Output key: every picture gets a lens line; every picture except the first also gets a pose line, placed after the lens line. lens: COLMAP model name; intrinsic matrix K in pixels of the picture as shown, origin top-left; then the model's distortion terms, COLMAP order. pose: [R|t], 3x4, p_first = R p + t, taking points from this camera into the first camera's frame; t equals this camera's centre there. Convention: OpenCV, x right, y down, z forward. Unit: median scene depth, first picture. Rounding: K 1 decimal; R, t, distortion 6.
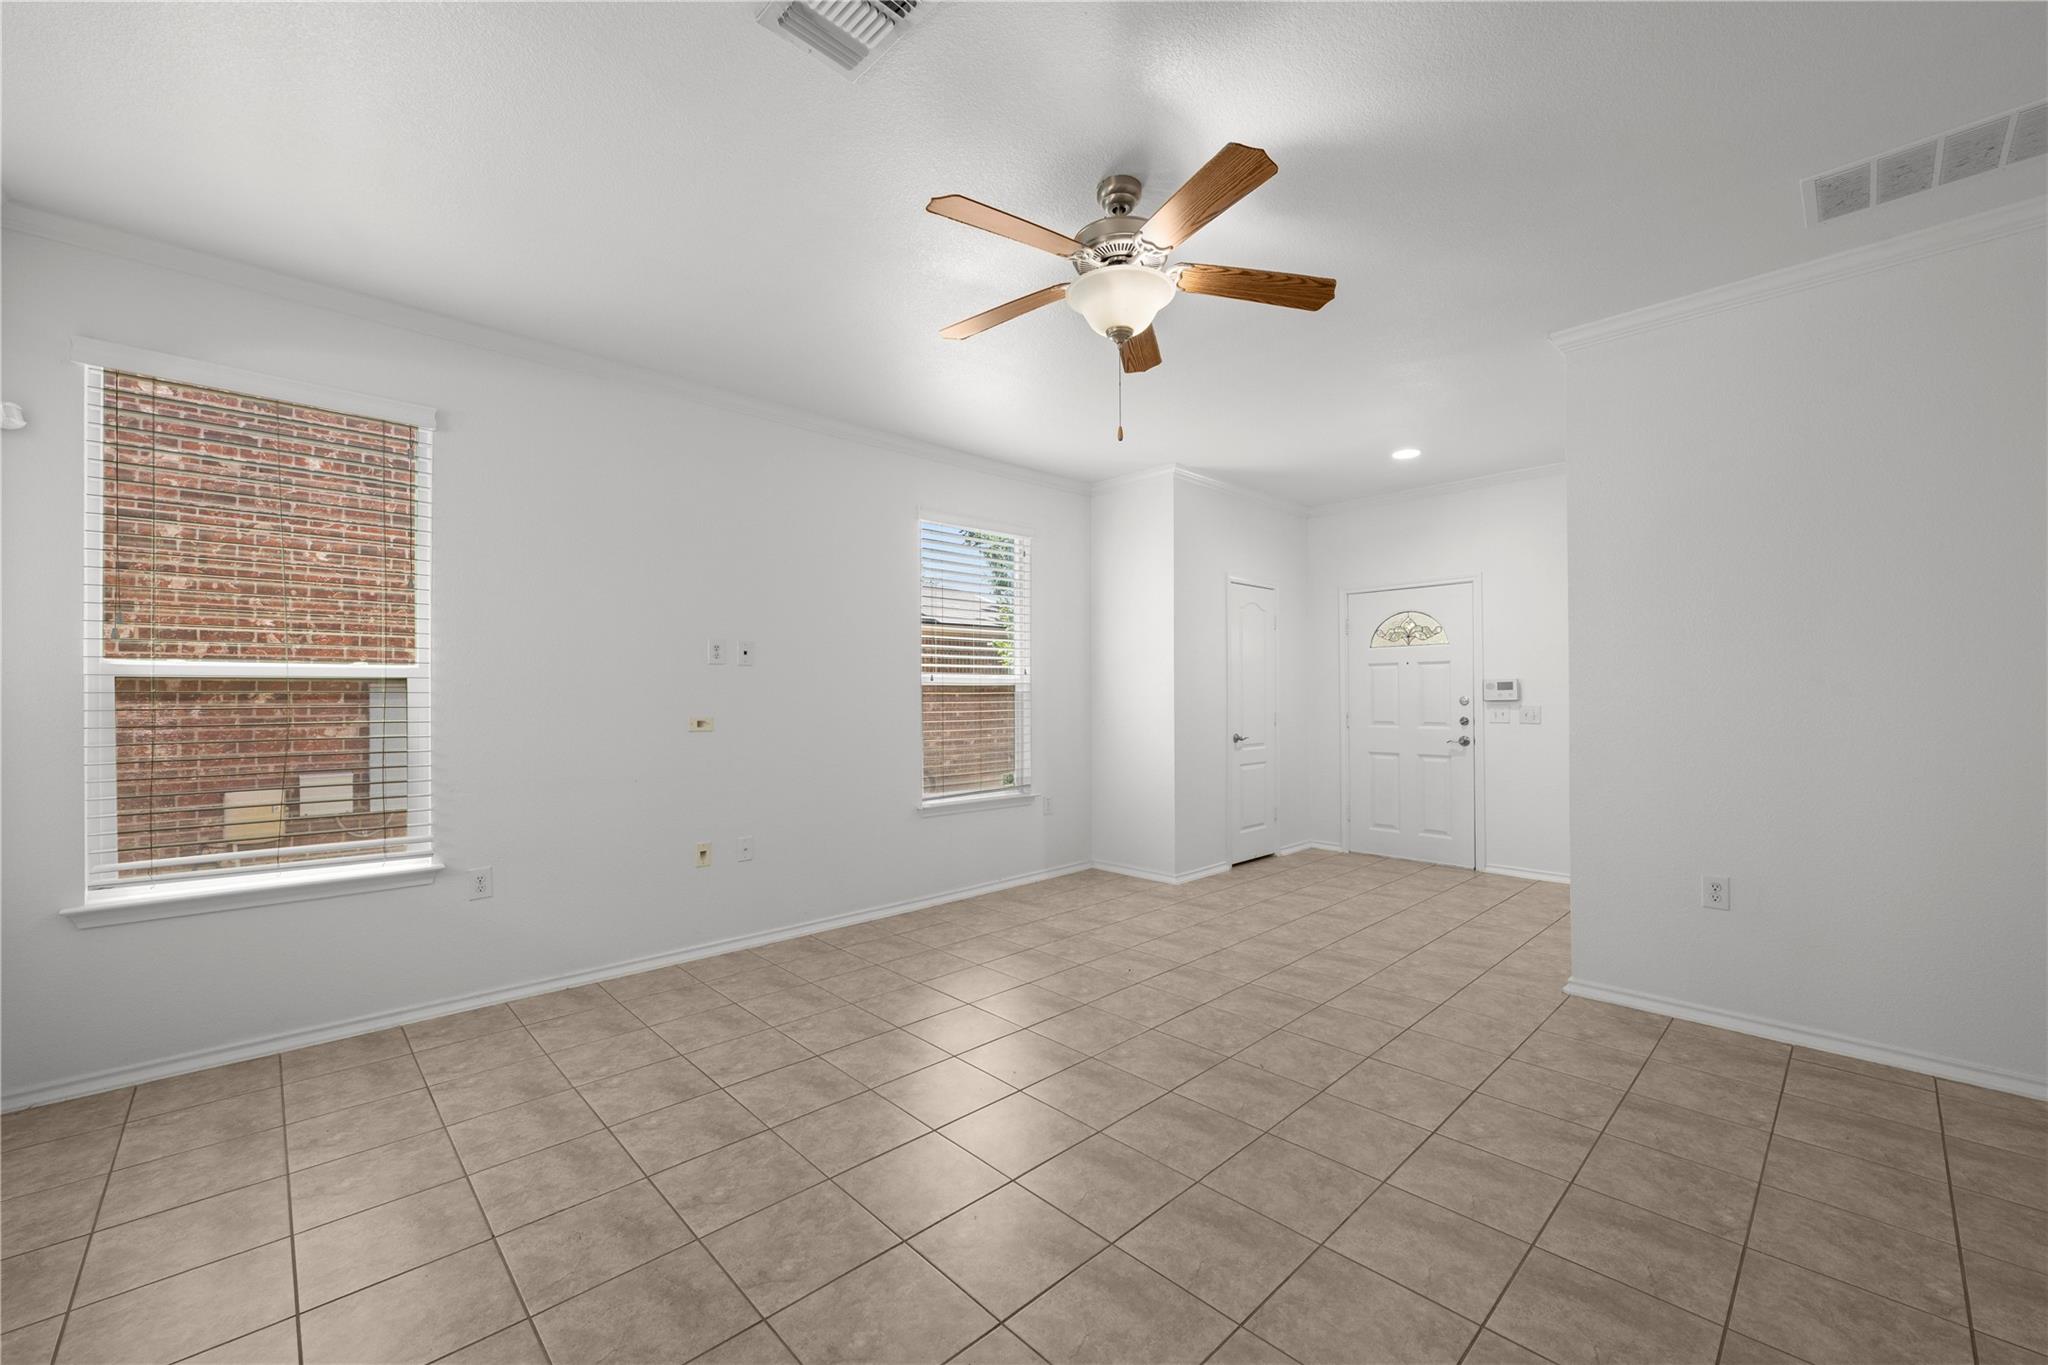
lens RADIAL K [[811.1, 0, 1037.2], [0, 811.1, 686.2], [0, 0, 1]] dist [0.000363, -0.000346]
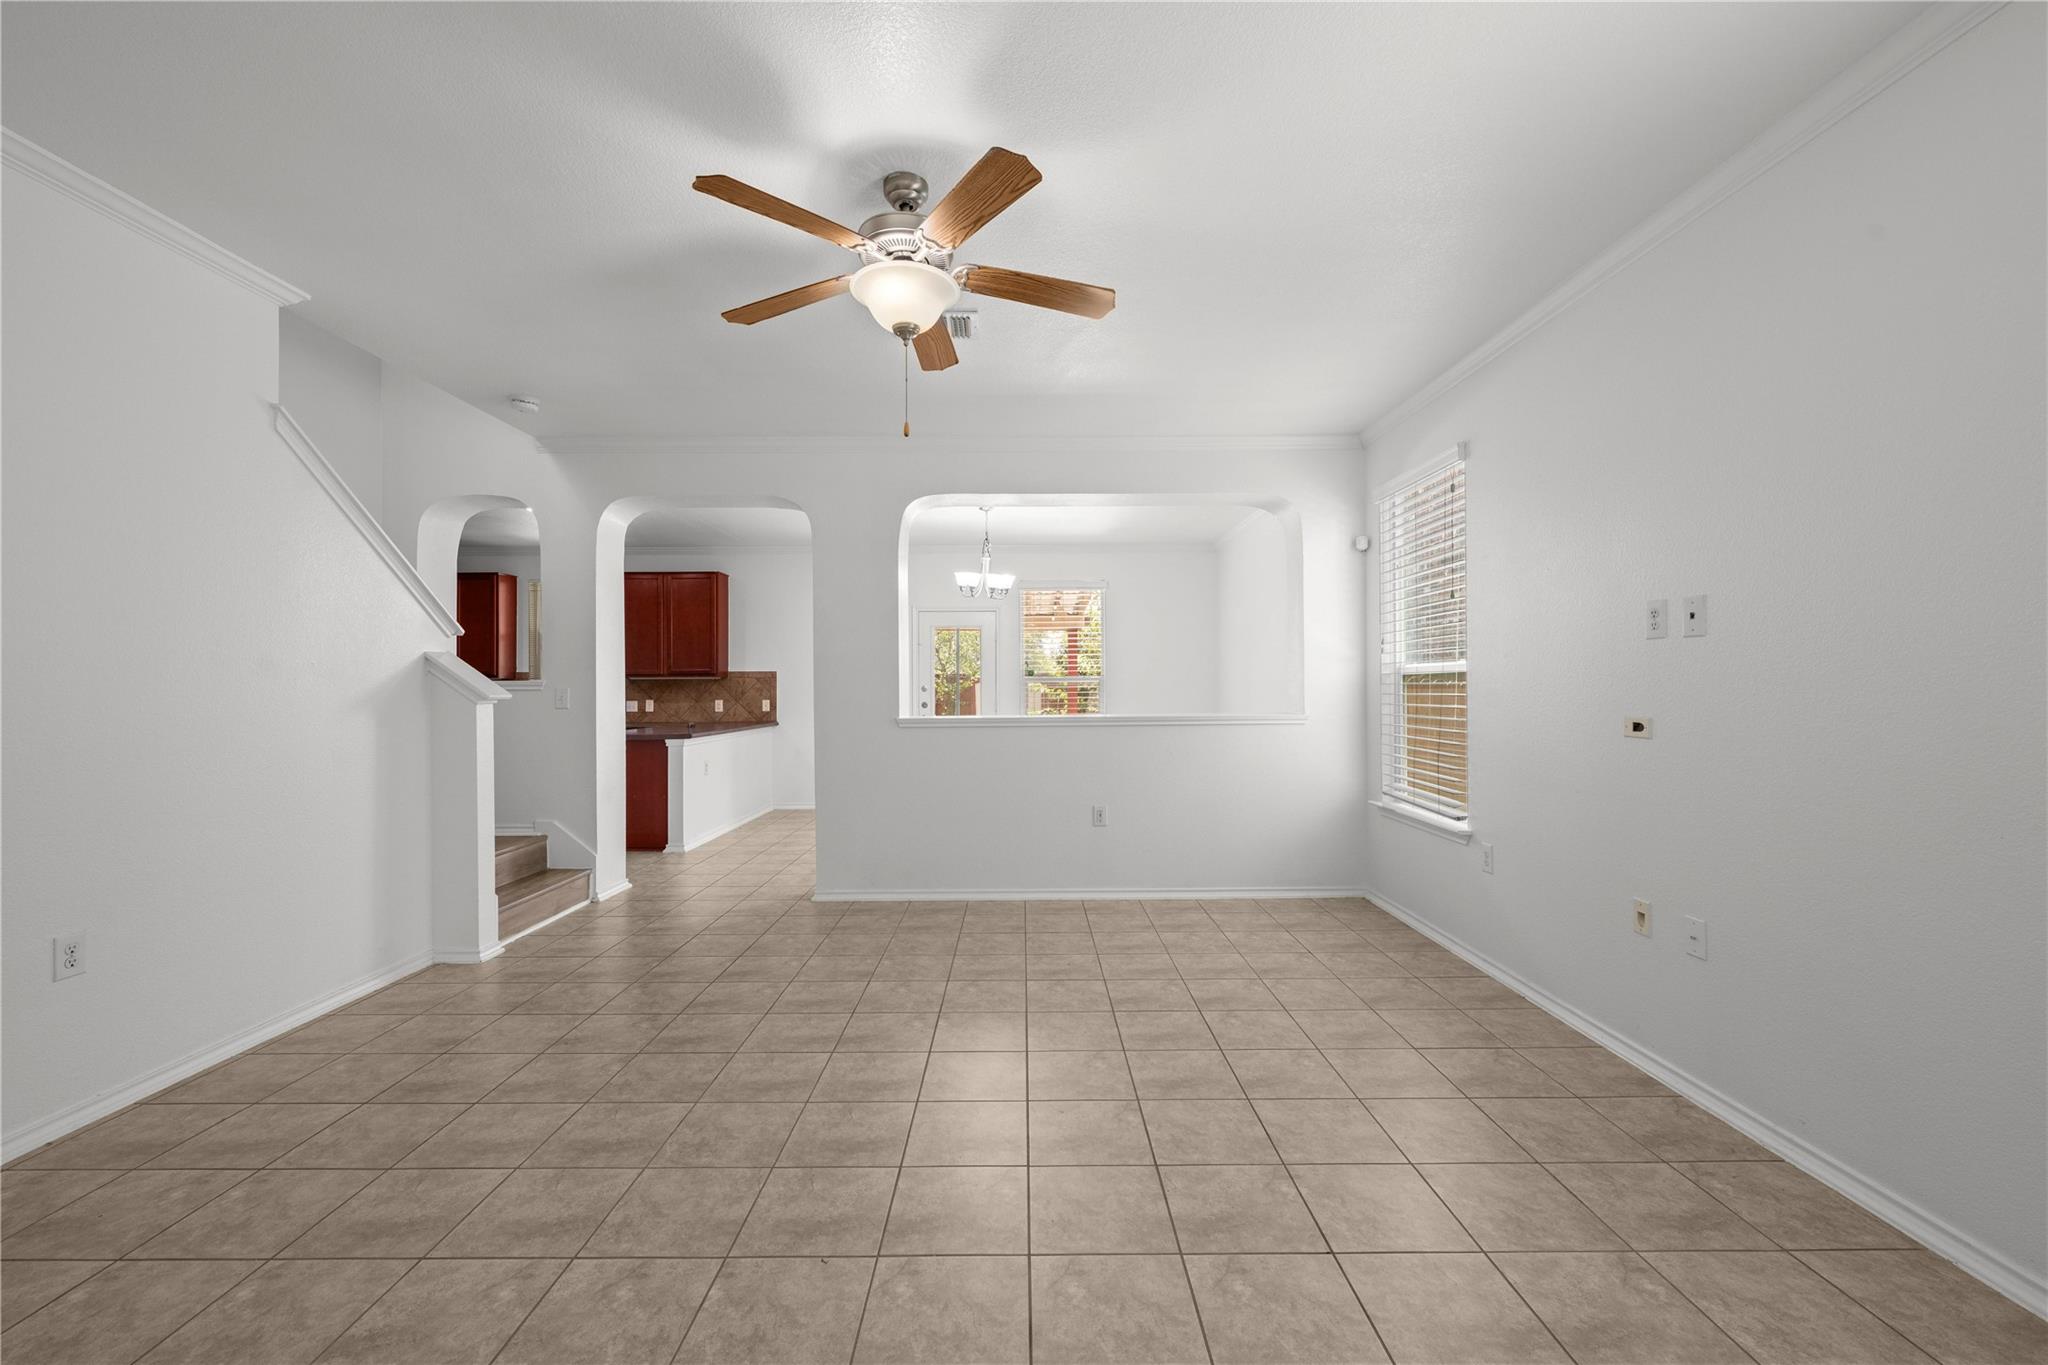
lens RADIAL K [[811.1, 0, 1022.6], [0, 811.1, 685.9], [0, 0, 1]] dist [0.000363, -0.000346]
pose [[-0.693547, 0.004507, -0.720397, 0.546855], [0.014575, 0.999864, -0.007776, 0.011854], [0.720264, -0.015893, -0.693518, 1.356621]]
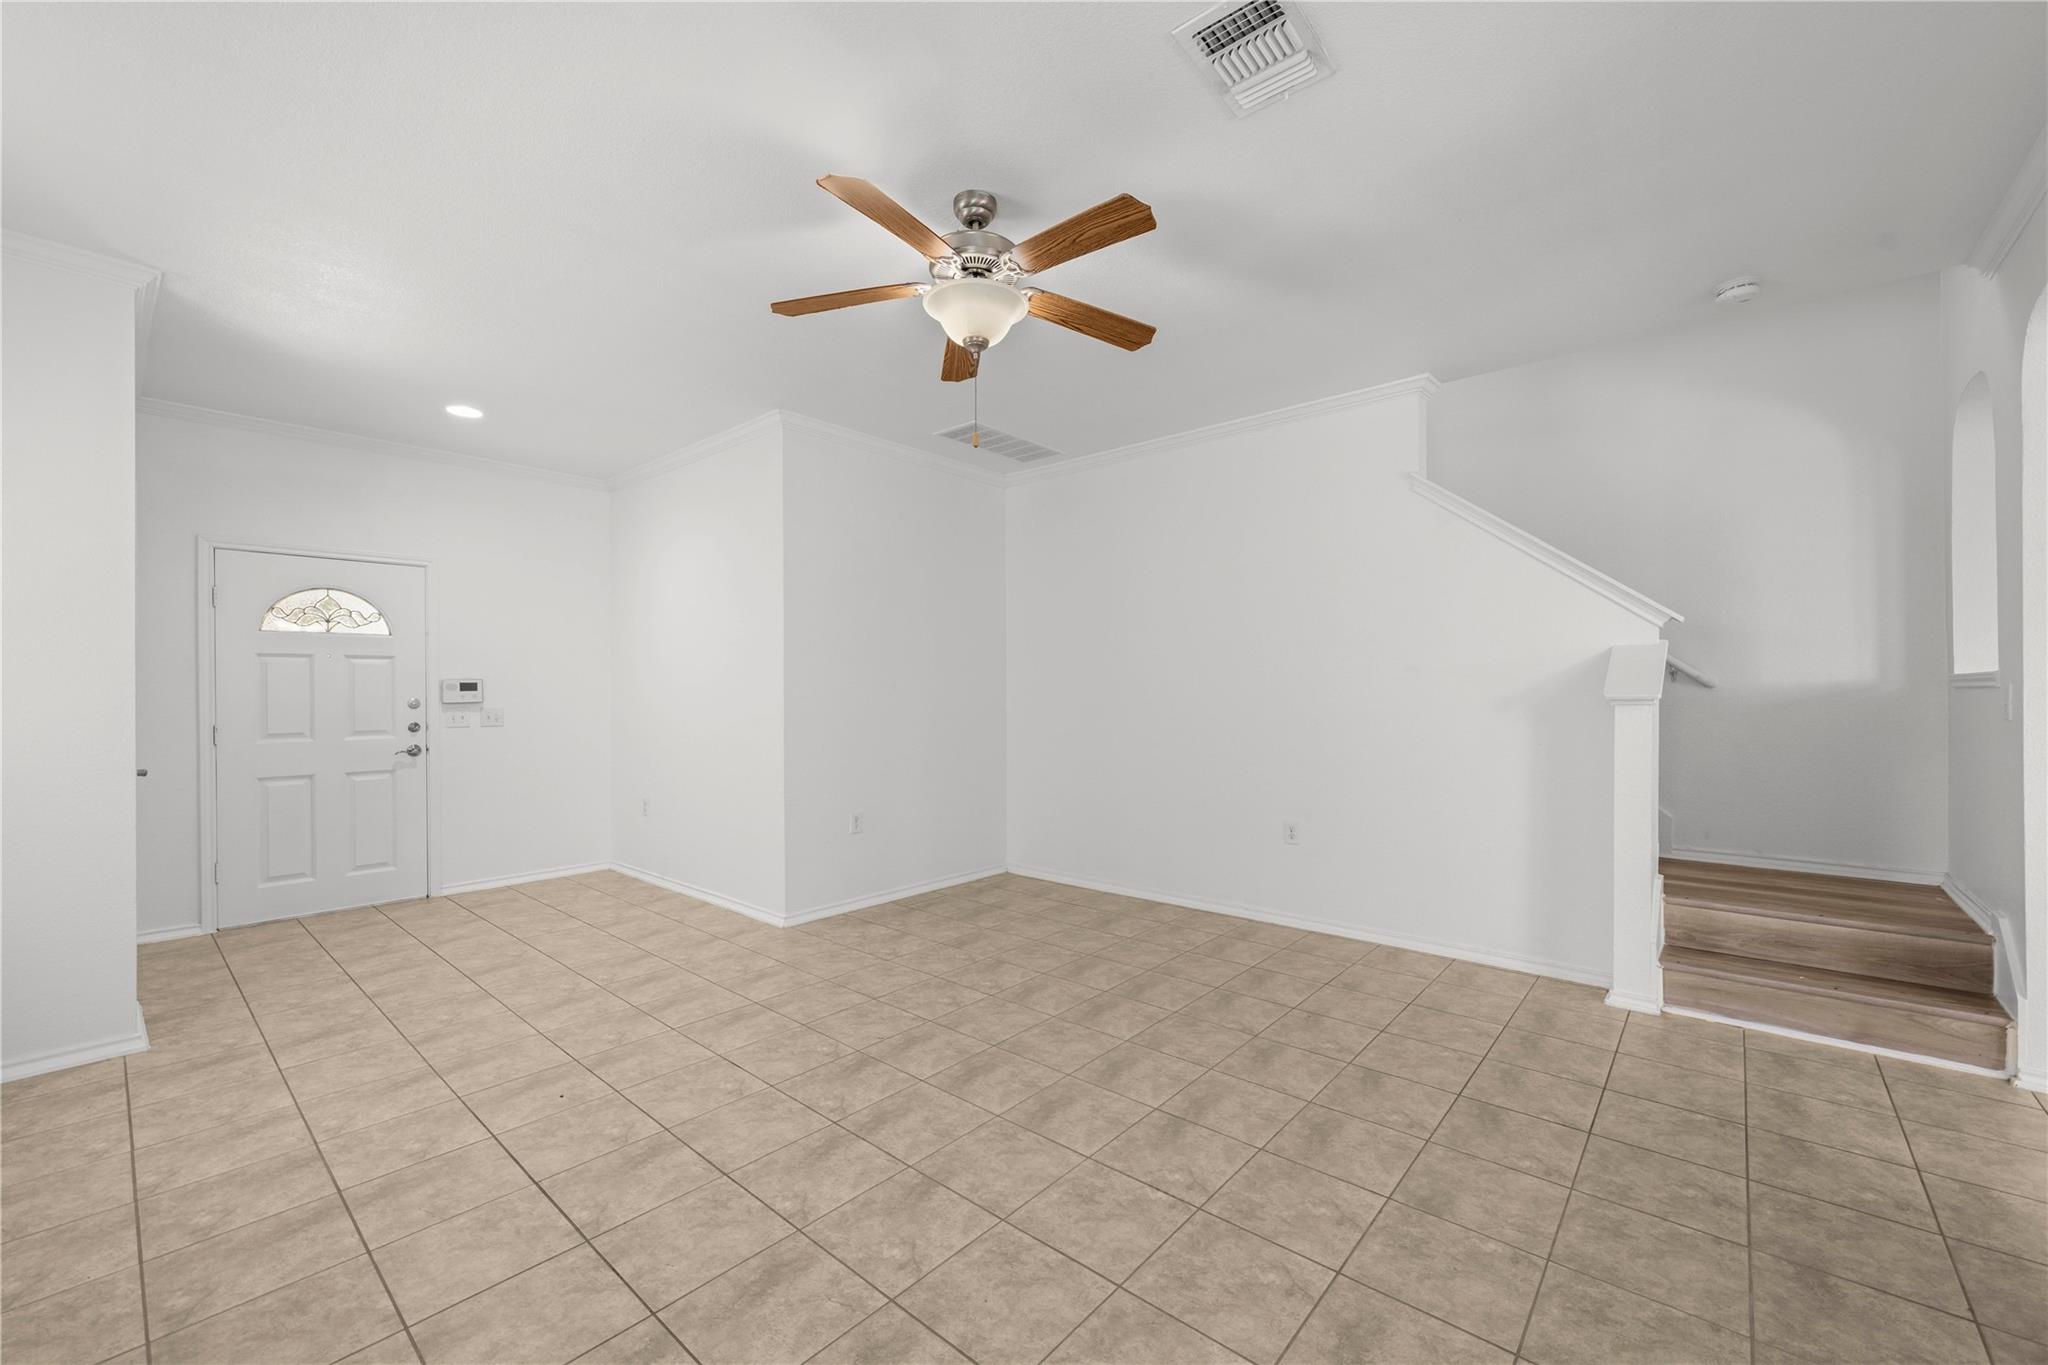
lens RADIAL K [[811.1, 0, 1038.7], [0, 811.1, 689.3], [0, 0, 1]] dist [0.000363, -0.000346]
pose [[-0.094516, 0.007175, 0.995497, -0.706085], [-0.005892, 0.999952, -0.007767, 0.010210], [-0.995506, -0.006600, -0.094470, 0.772079]]
